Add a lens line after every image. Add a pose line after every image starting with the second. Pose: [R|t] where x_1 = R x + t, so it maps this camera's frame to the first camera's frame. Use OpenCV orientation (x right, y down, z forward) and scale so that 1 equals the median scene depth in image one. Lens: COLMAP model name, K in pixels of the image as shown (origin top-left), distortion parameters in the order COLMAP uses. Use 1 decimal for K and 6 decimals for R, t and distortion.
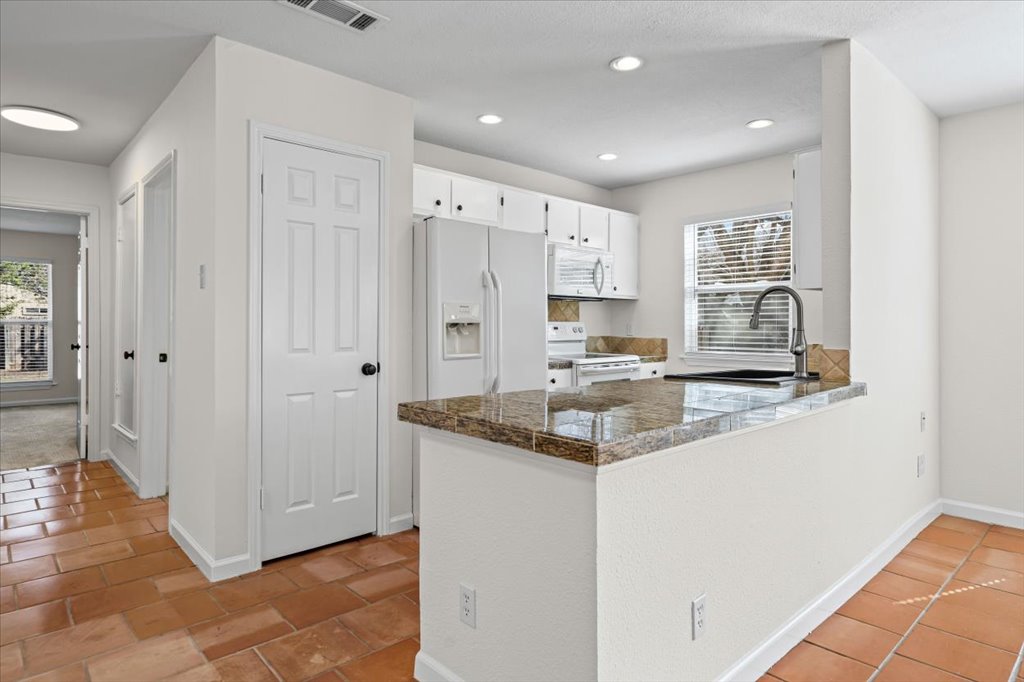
lens RADIAL K [[580.2, 0, 507.7], [0, 580.2, 327.7], [0, 0, 1]] dist [0.001725, 0.001376]
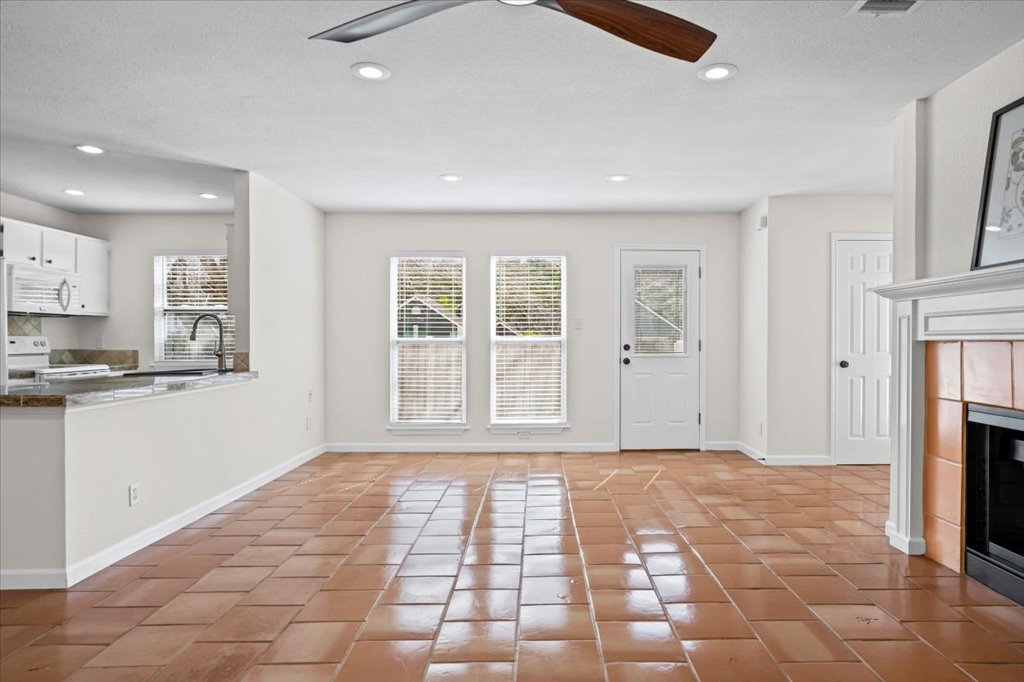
lens RADIAL K [[596.0, 0, 543.7], [0, 596.0, 336.2], [0, 0, 1]] dist [-0.019685, 0.013170]
pose [[0.669495, -0.002136, 0.742813, -0.073299], [0.008008, 0.999959, -0.004342, 0.002428], [-0.742773, 0.008855, 0.669485, -0.457590]]
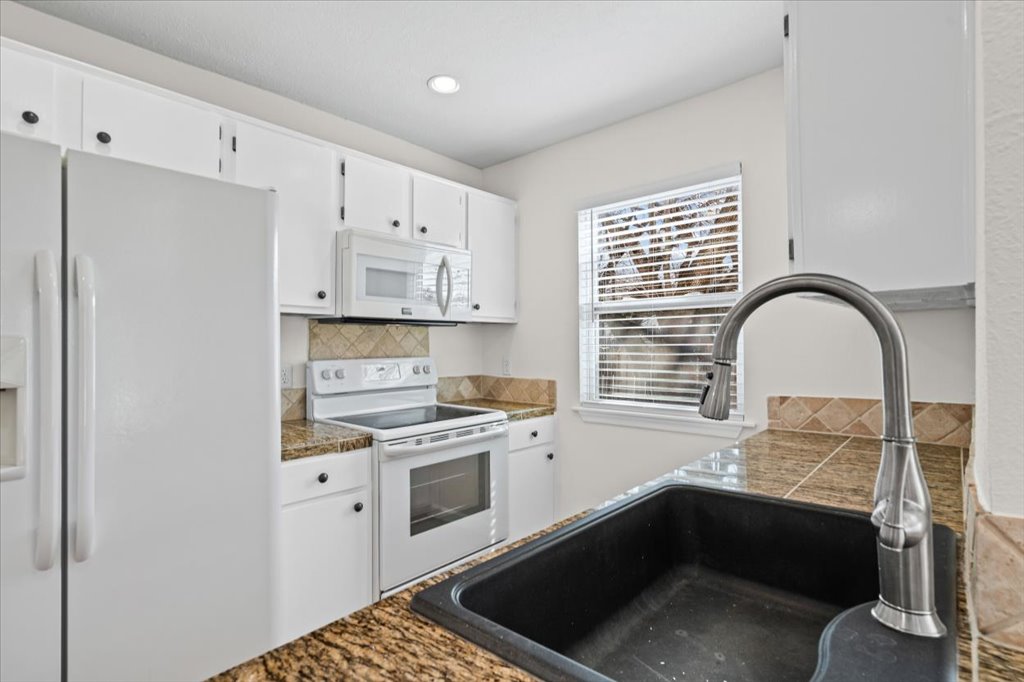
lens RADIAL K [[508.3, 0, 508.6], [0, 508.3, 345.8], [0, 0, 1]] dist [0.001497, 0.000495]
pose [[0.995166, -0.010517, 0.097642, 0.179681], [0.010774, 0.999940, -0.002107, -0.023240], [-0.097614, 0.003149, 0.995219, 0.459596]]
